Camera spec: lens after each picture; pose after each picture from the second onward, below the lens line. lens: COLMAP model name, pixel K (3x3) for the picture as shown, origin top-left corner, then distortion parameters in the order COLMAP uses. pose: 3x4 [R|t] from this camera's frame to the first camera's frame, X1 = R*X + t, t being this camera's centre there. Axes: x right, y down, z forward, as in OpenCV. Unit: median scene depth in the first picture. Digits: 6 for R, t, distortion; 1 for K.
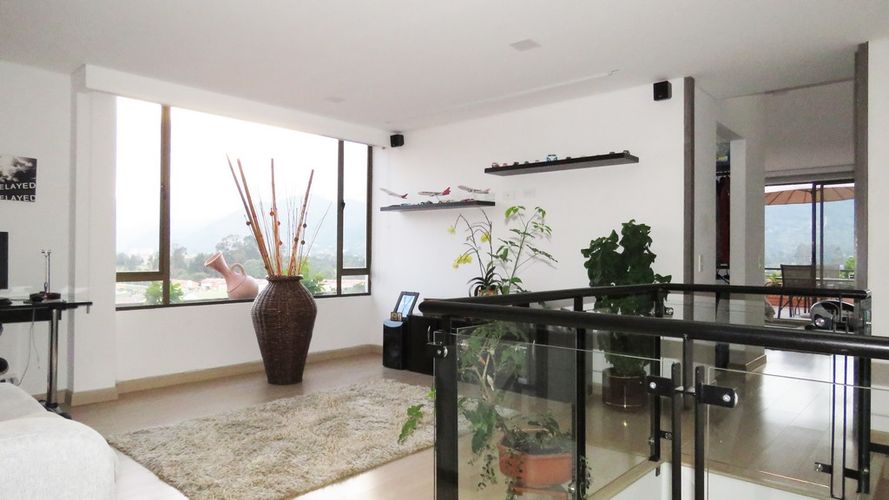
lens RADIAL K [[571.6, 0, 444.5], [0, 571.6, 250.0], [0, 0, 1]] dist [0.001592, 0.000303]
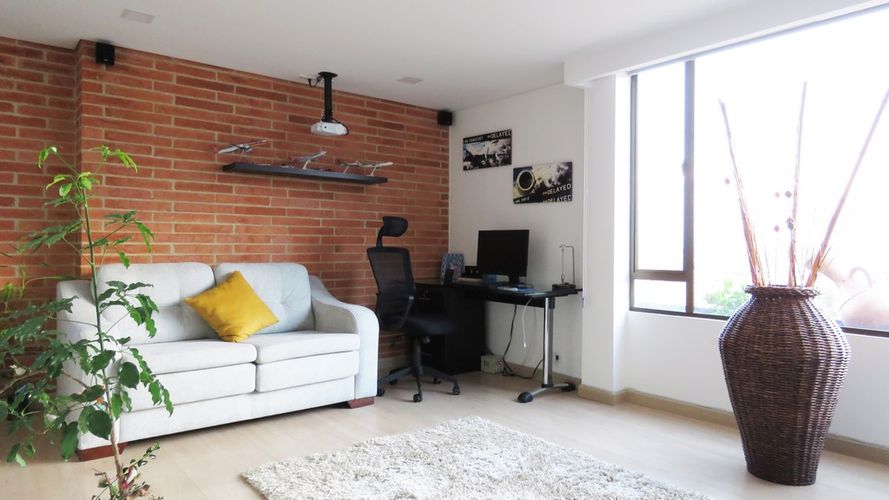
lens RADIAL K [[571.6, 0, 444.5], [0, 571.6, 250.0], [0, 0, 1]] dist [0.001592, 0.000303]
pose [[-0.148741, -0.011123, -0.988814, 0.408586], [-0.005936, 0.999929, -0.010356, 0.022836], [0.988858, 0.004329, -0.148797, 0.943842]]
